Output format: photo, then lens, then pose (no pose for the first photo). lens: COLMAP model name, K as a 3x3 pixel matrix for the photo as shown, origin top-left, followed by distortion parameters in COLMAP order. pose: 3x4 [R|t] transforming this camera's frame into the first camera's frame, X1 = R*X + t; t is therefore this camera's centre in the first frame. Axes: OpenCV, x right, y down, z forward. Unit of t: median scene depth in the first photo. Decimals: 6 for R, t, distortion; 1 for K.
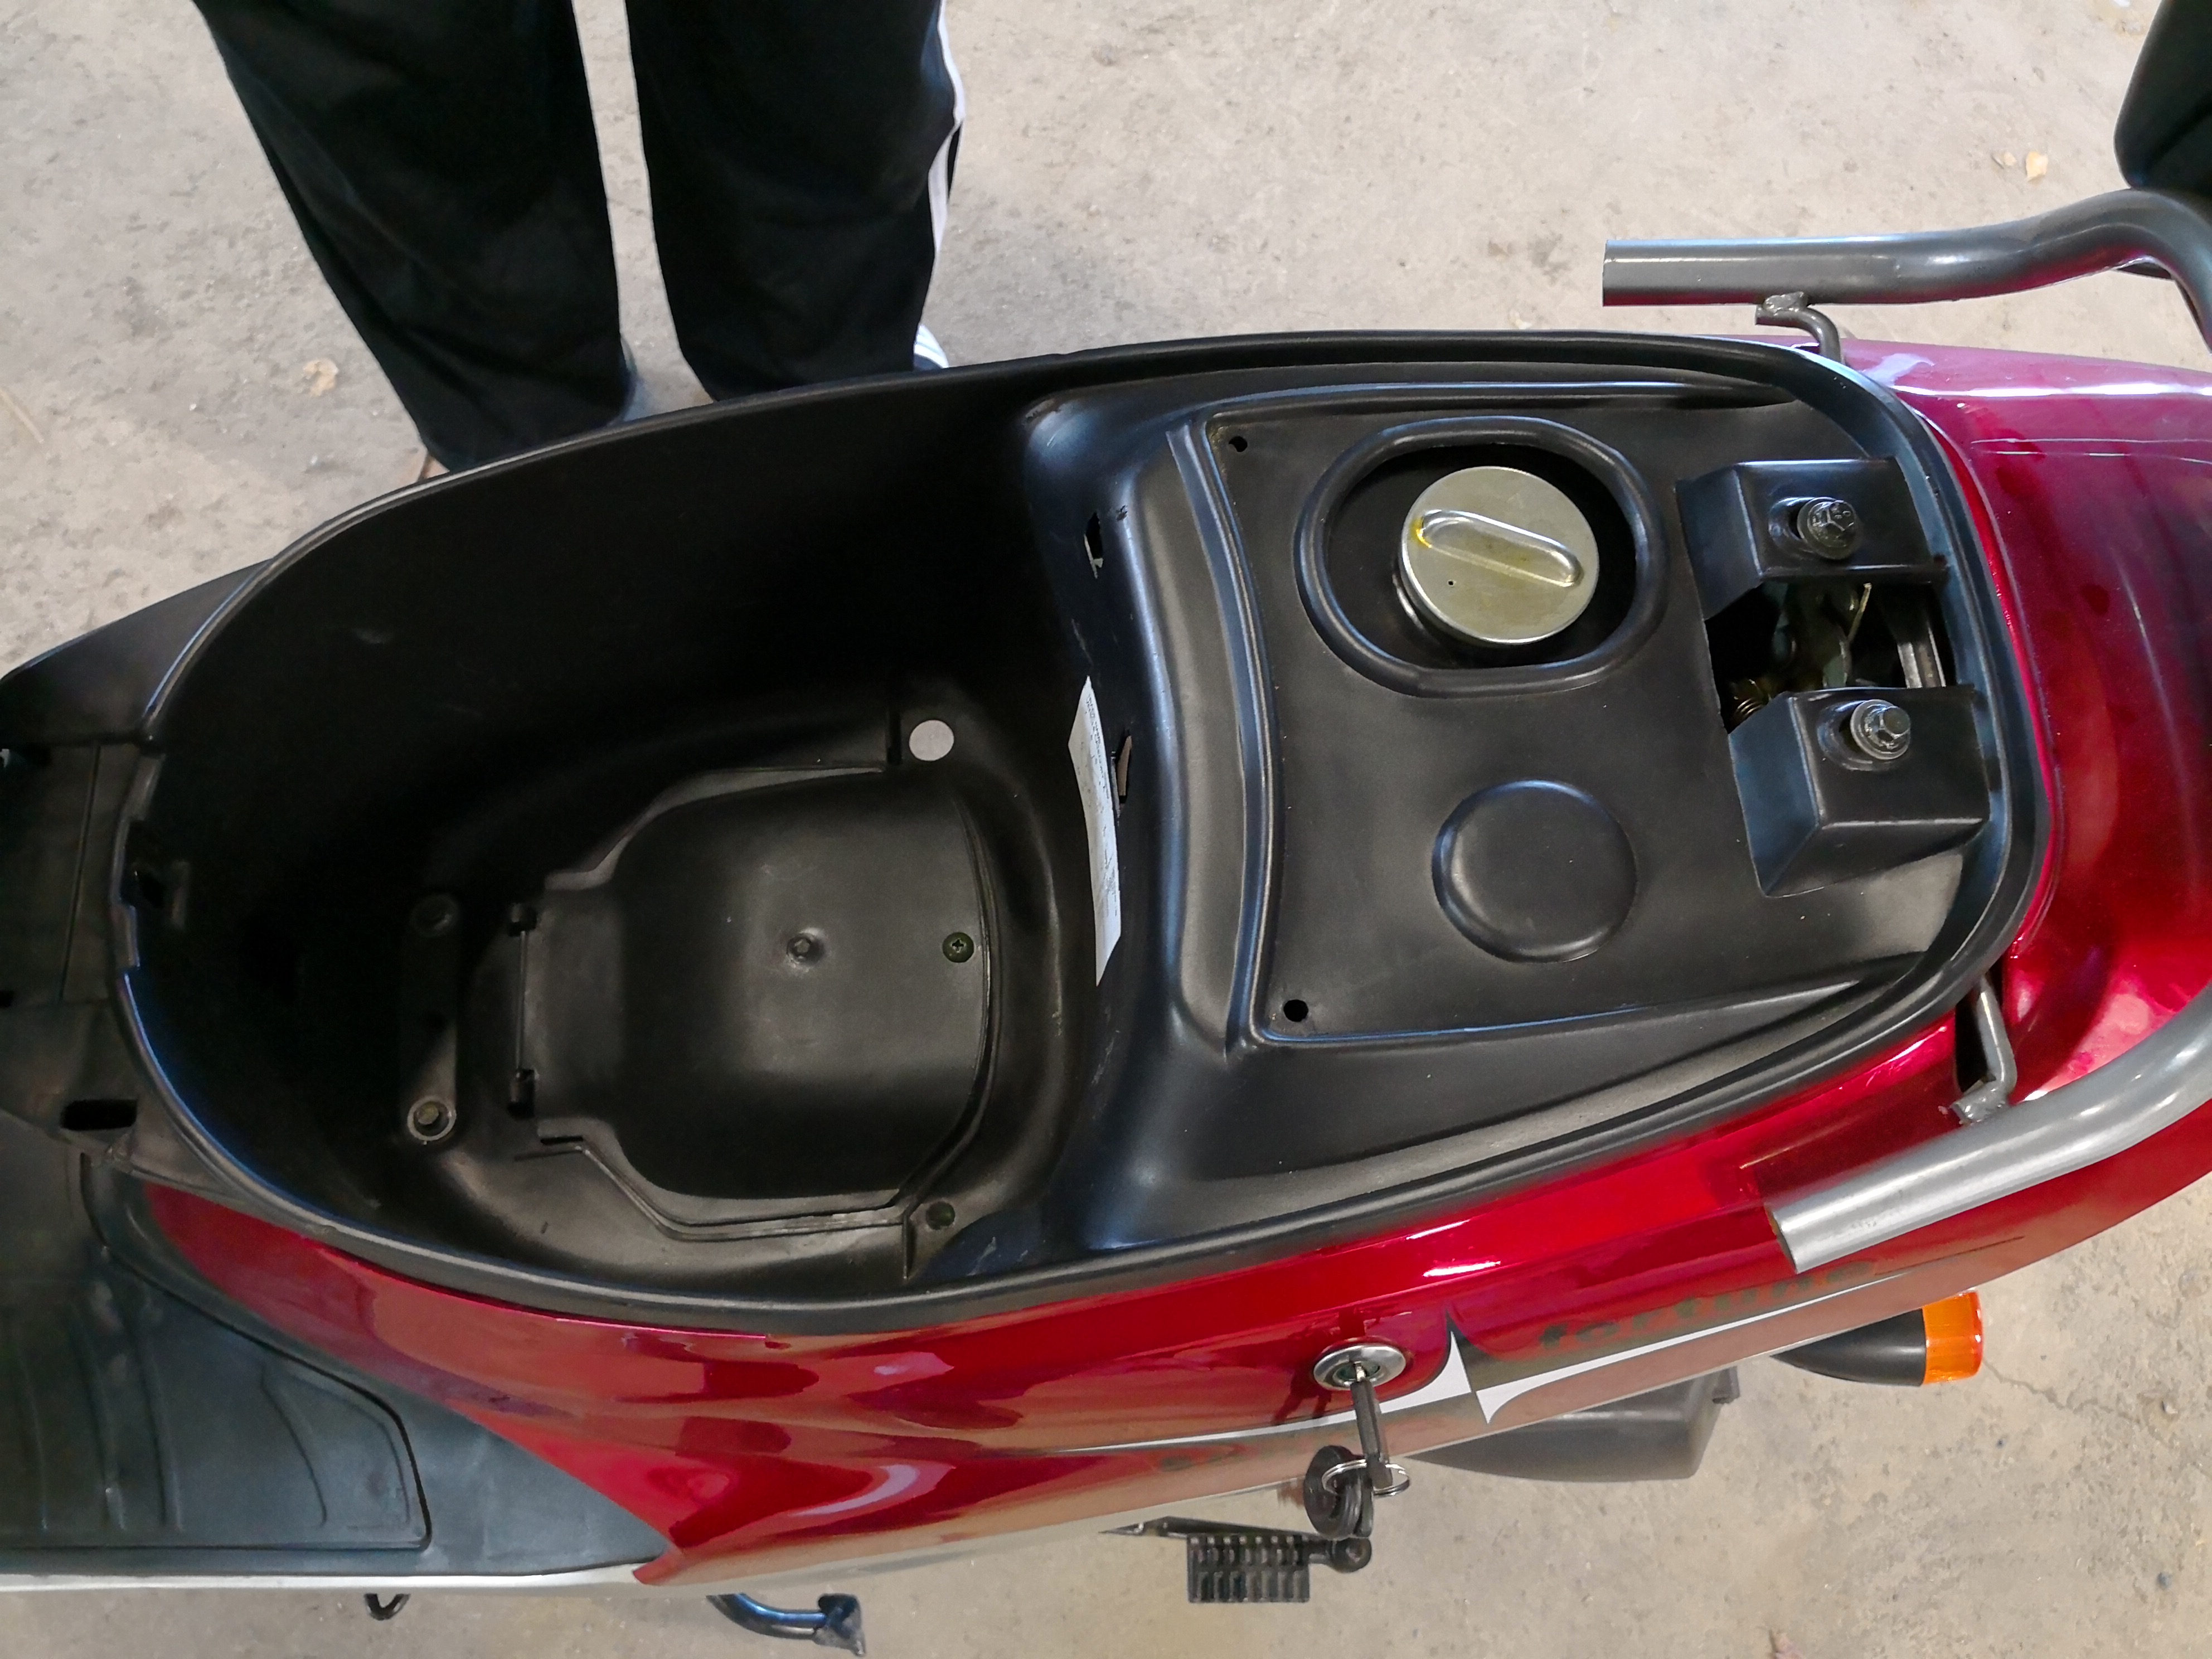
lens RADIAL K [[1765.2, 0, 1106.0], [0, 1765.2, 829.5], [0, 0, 1]] dist [0.037880, -0.057444]
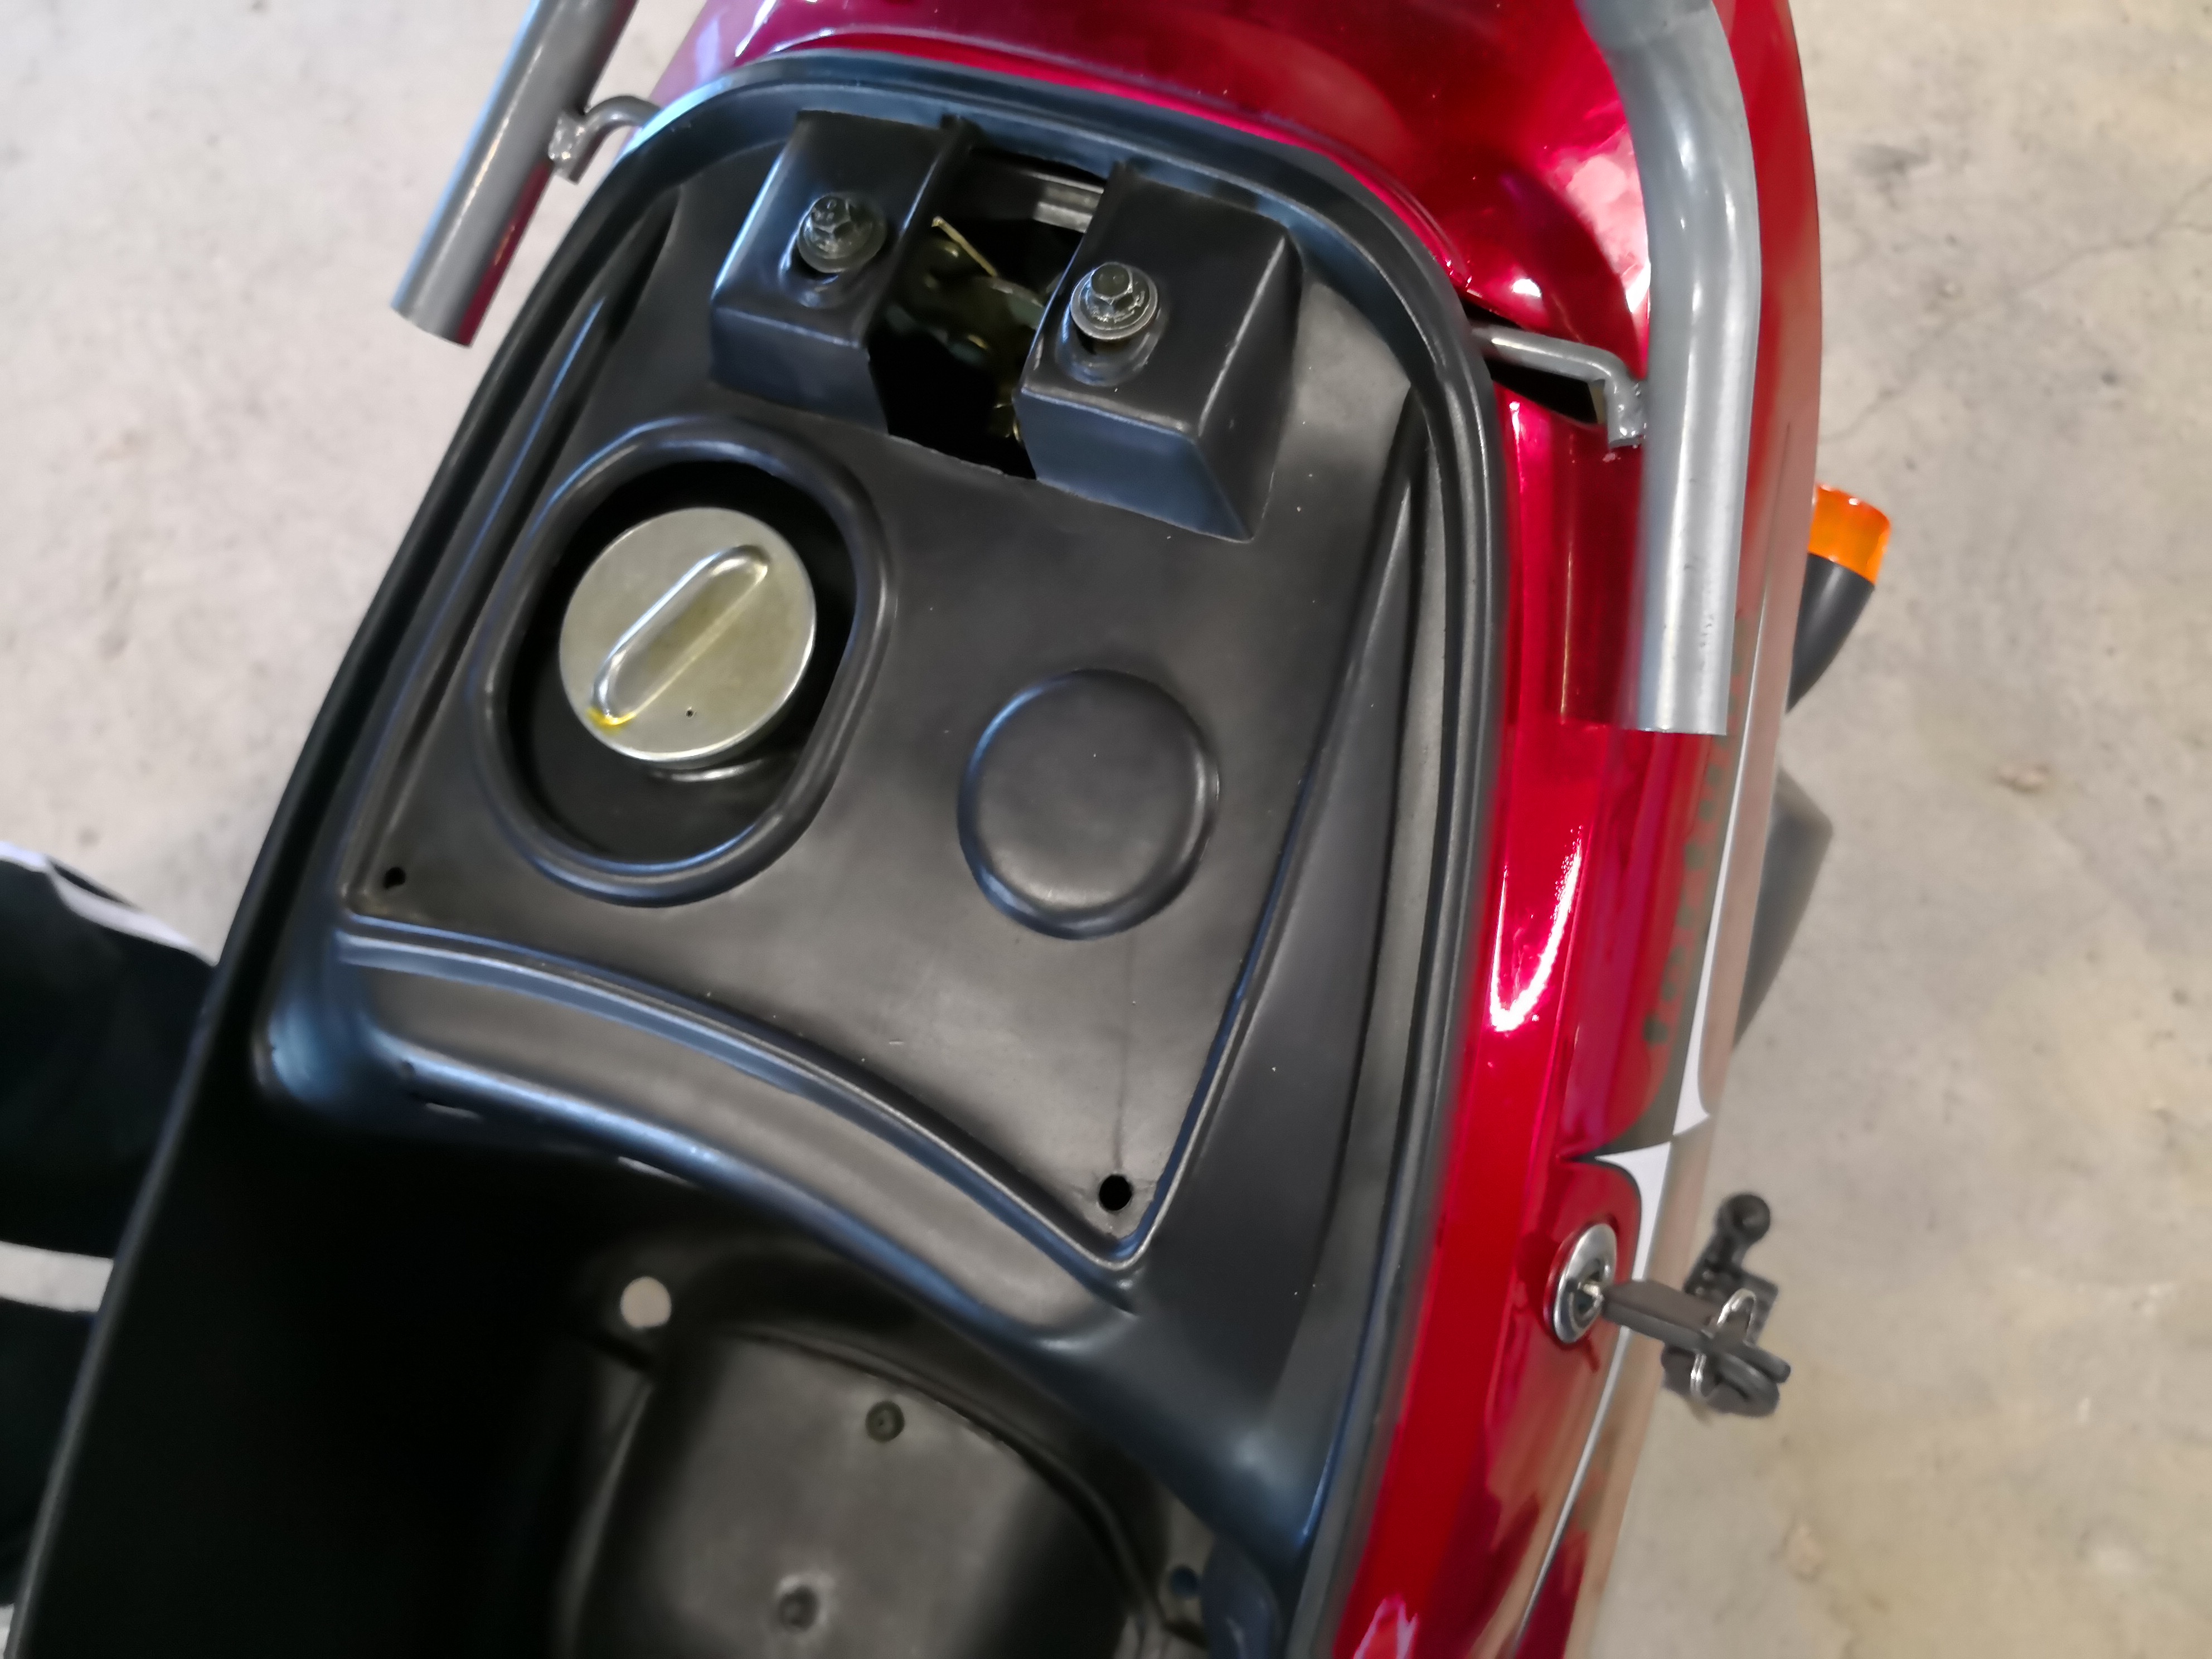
lens RADIAL K [[1721.3, 0, 1094.5], [0, 1721.3, 826.3], [0, 0, 1]] dist [0.001642, -0.004648]
pose [[0.434090, -0.898425, 0.066324, 0.184031], [0.897859, 0.437479, 0.049620, -0.004248], [-0.073595, 0.038010, 0.996564, 0.290833]]
